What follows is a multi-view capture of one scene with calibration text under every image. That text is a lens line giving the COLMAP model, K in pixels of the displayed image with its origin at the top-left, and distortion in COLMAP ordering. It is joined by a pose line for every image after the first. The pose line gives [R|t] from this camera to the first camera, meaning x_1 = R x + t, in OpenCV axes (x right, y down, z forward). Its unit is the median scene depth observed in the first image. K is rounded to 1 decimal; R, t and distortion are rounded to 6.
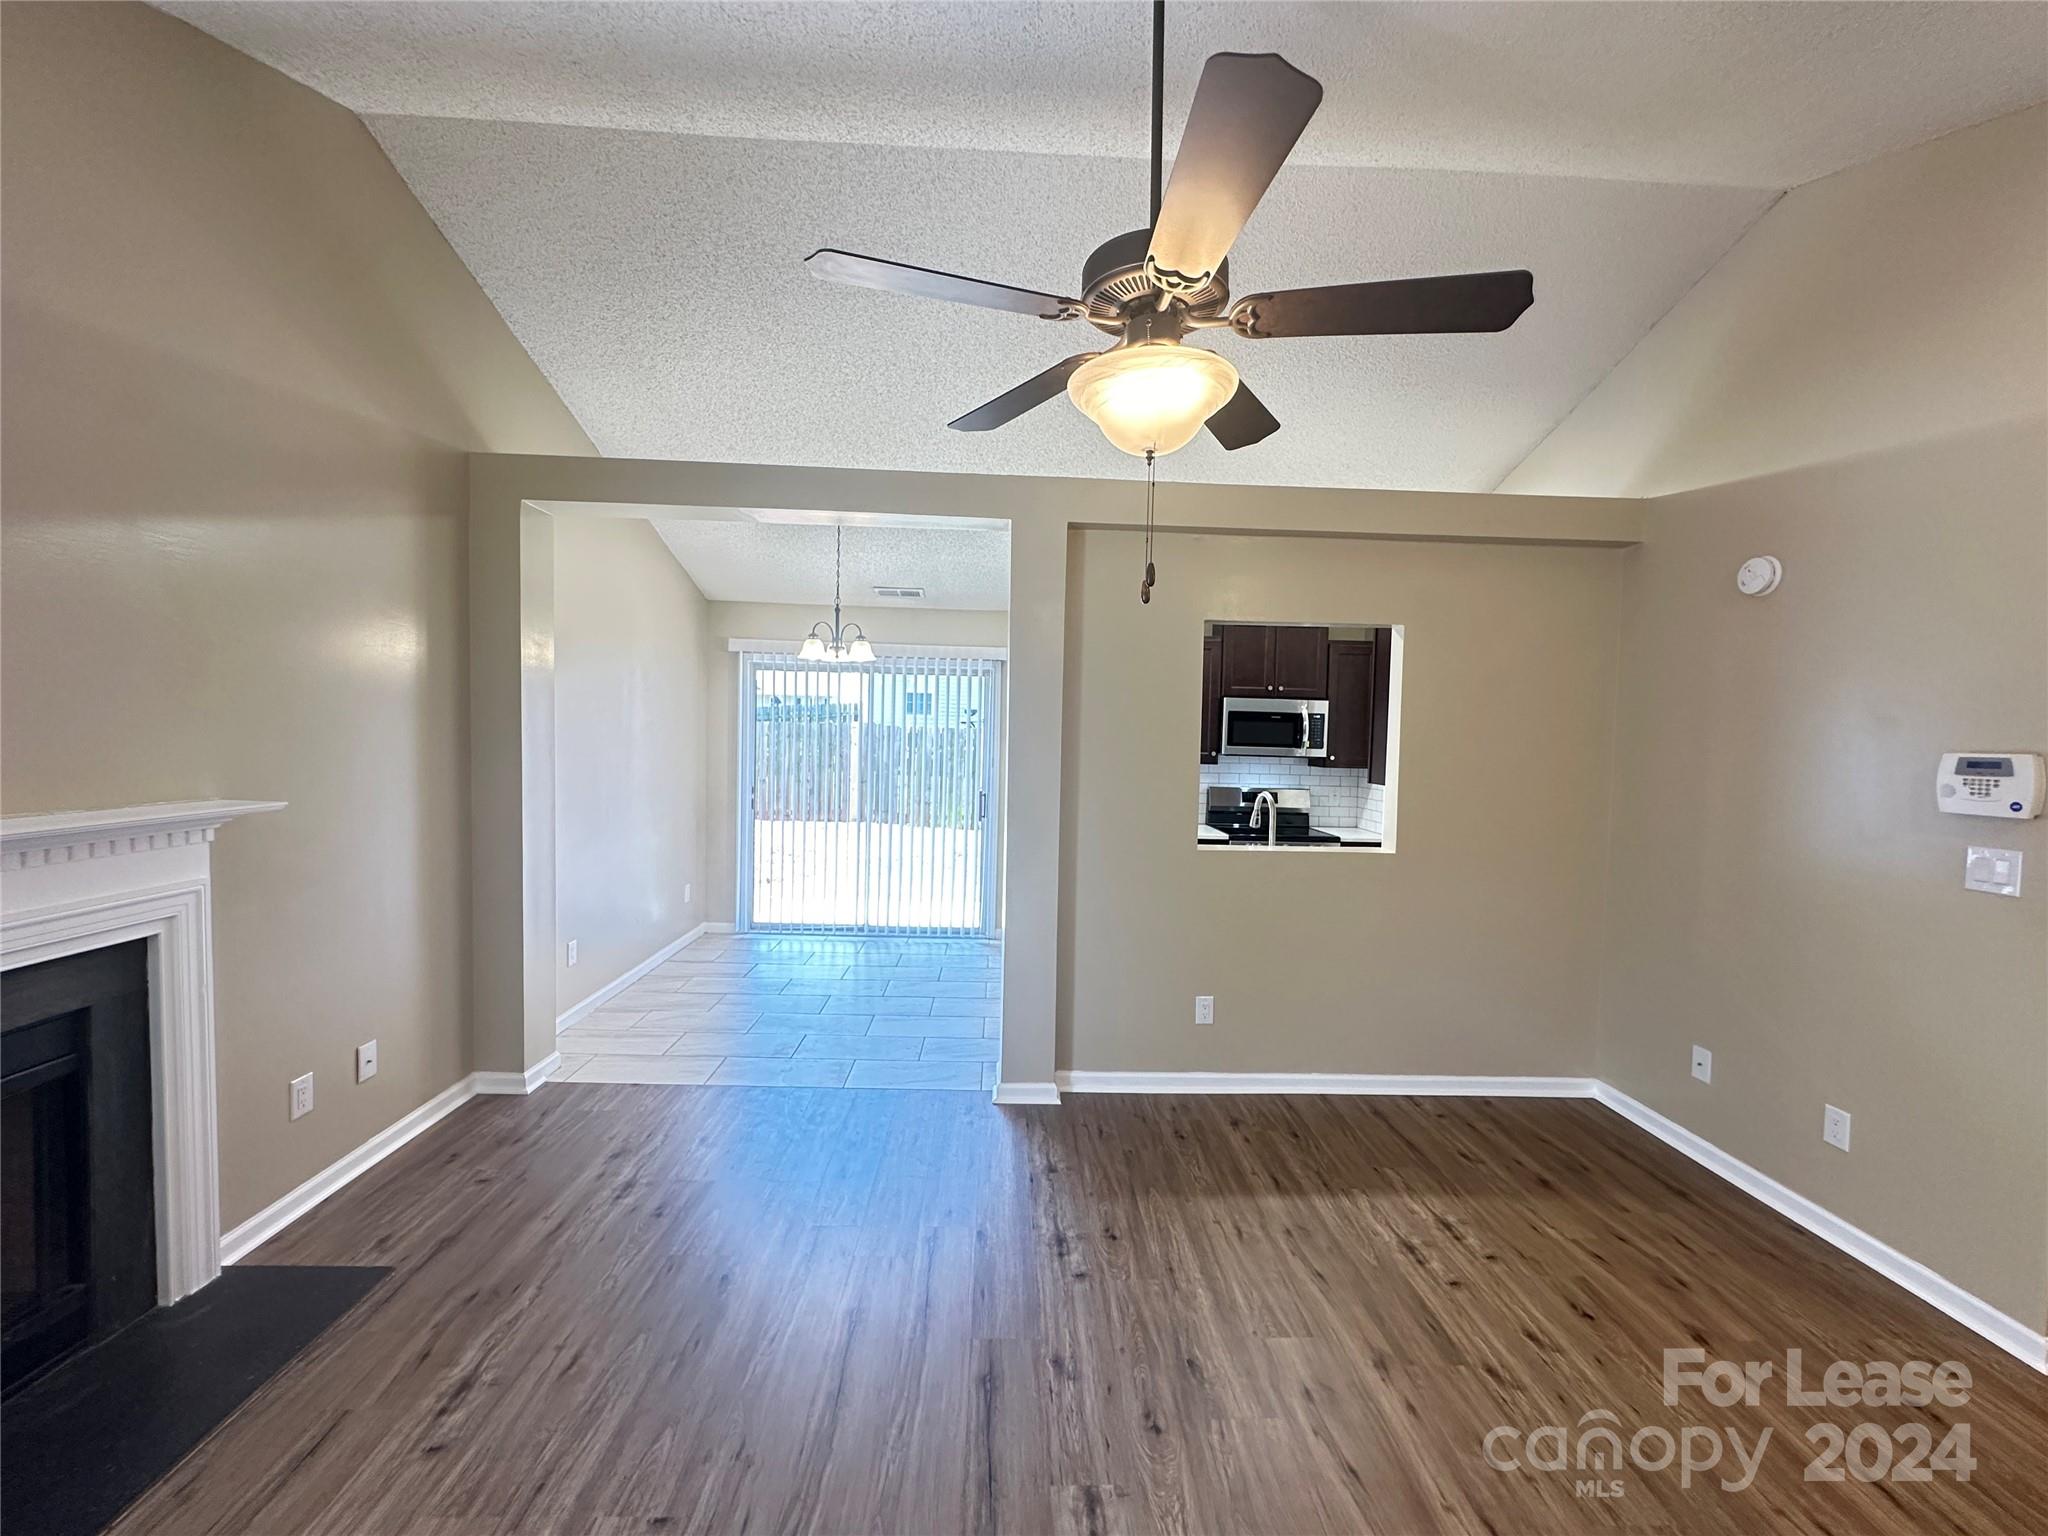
lens RADIAL K [[815.1, 0, 1025.0], [0, 815.1, 758.9], [0, 0, 1]] dist [-0.005328, 0.000261]
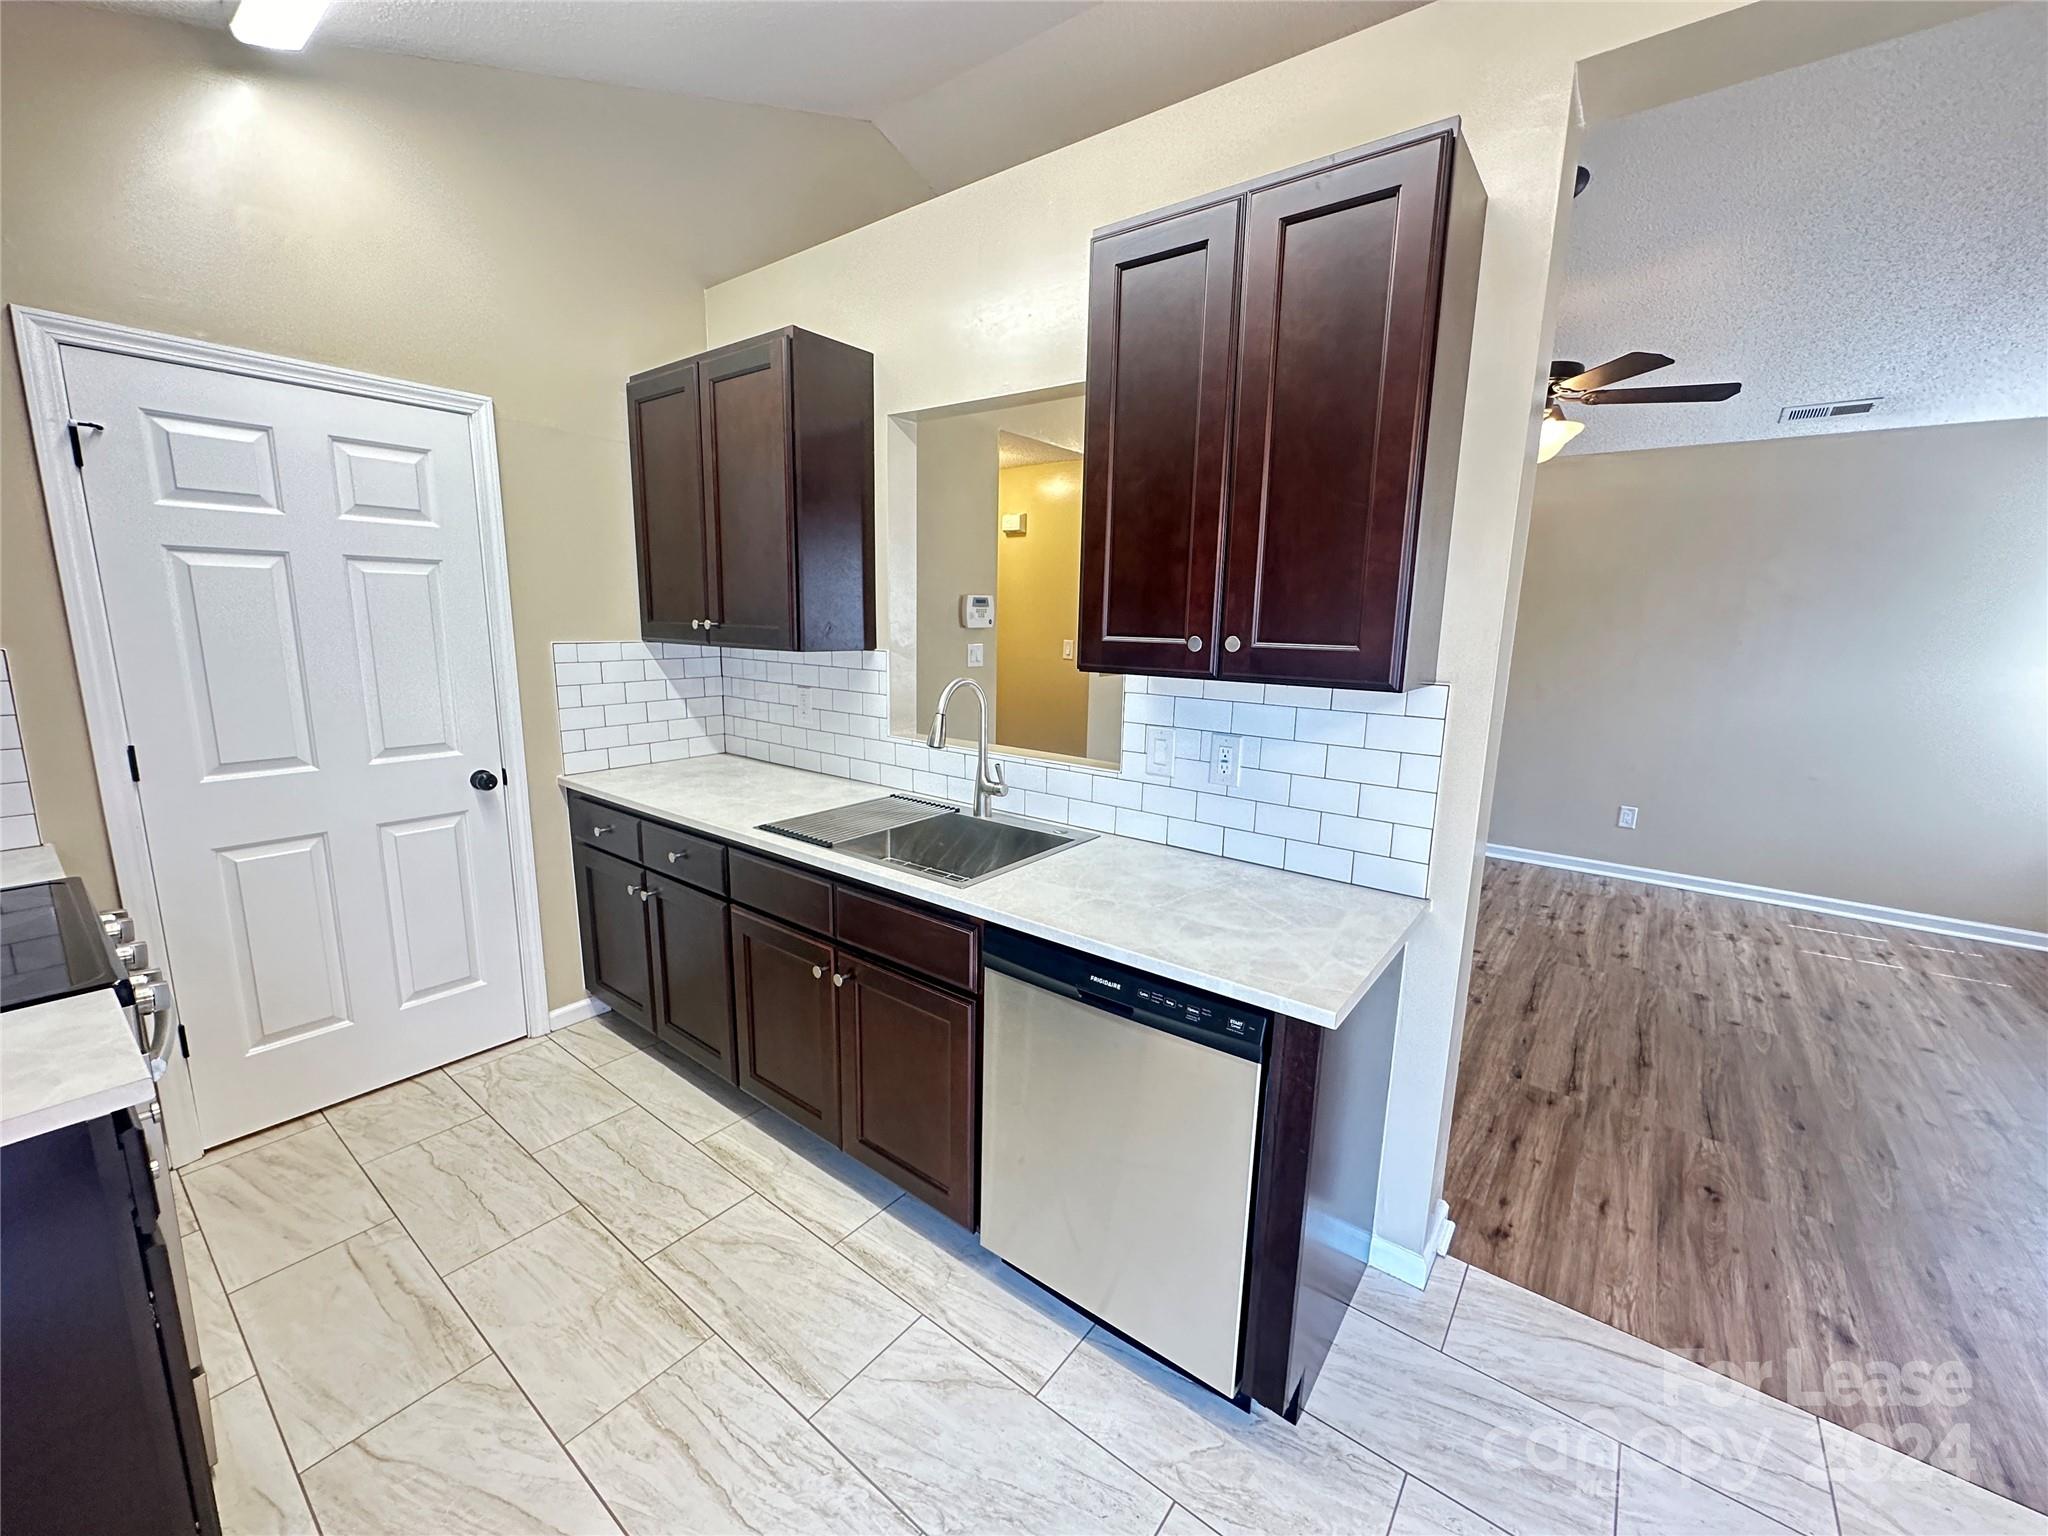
lens RADIAL K [[815.1, 0, 1024.0], [0, 815.1, 763.8], [0, 0, 1]] dist [-0.005328, 0.000261]
pose [[-0.770908, -0.152301, 0.618470, -0.169171], [-0.014844, 0.975024, 0.221602, -0.045315], [-0.636774, 0.161654, -0.753915, 2.390182]]
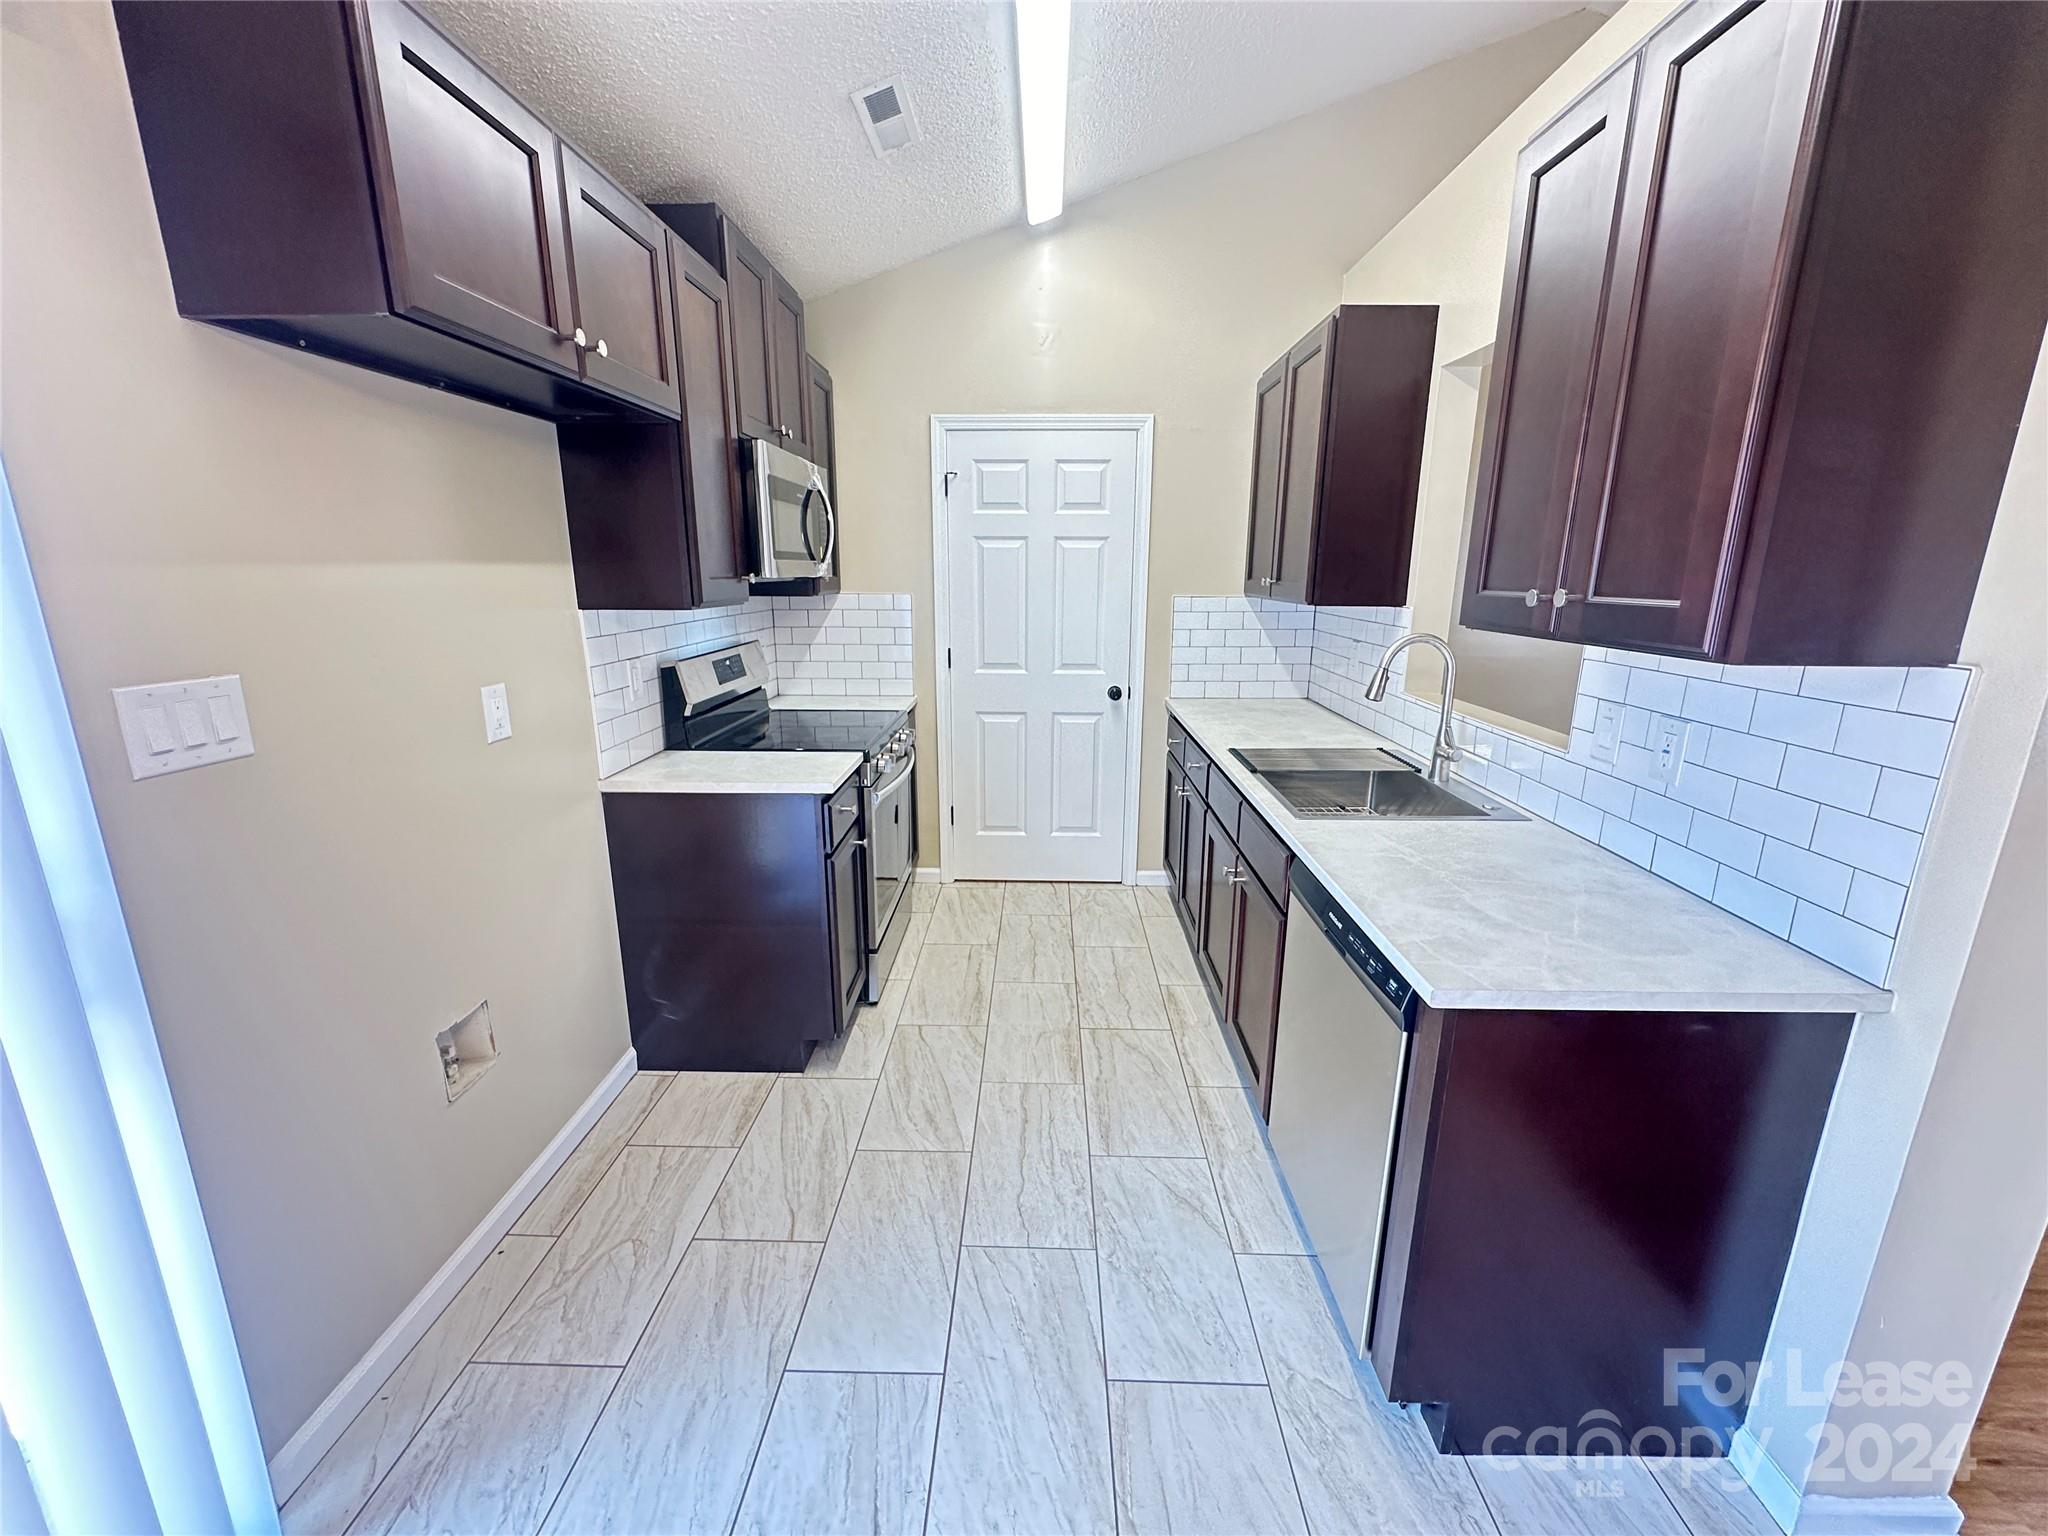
lens RADIAL K [[815.1, 0, 1022.3], [0, 815.1, 762.0], [0, 0, 1]] dist [-0.005328, 0.000261]
pose [[0.056338, -0.254732, 0.965369, -0.484759], [0.033020, 0.966851, 0.253196, -0.041627], [-0.997866, 0.017612, 0.062882, 2.102371]]
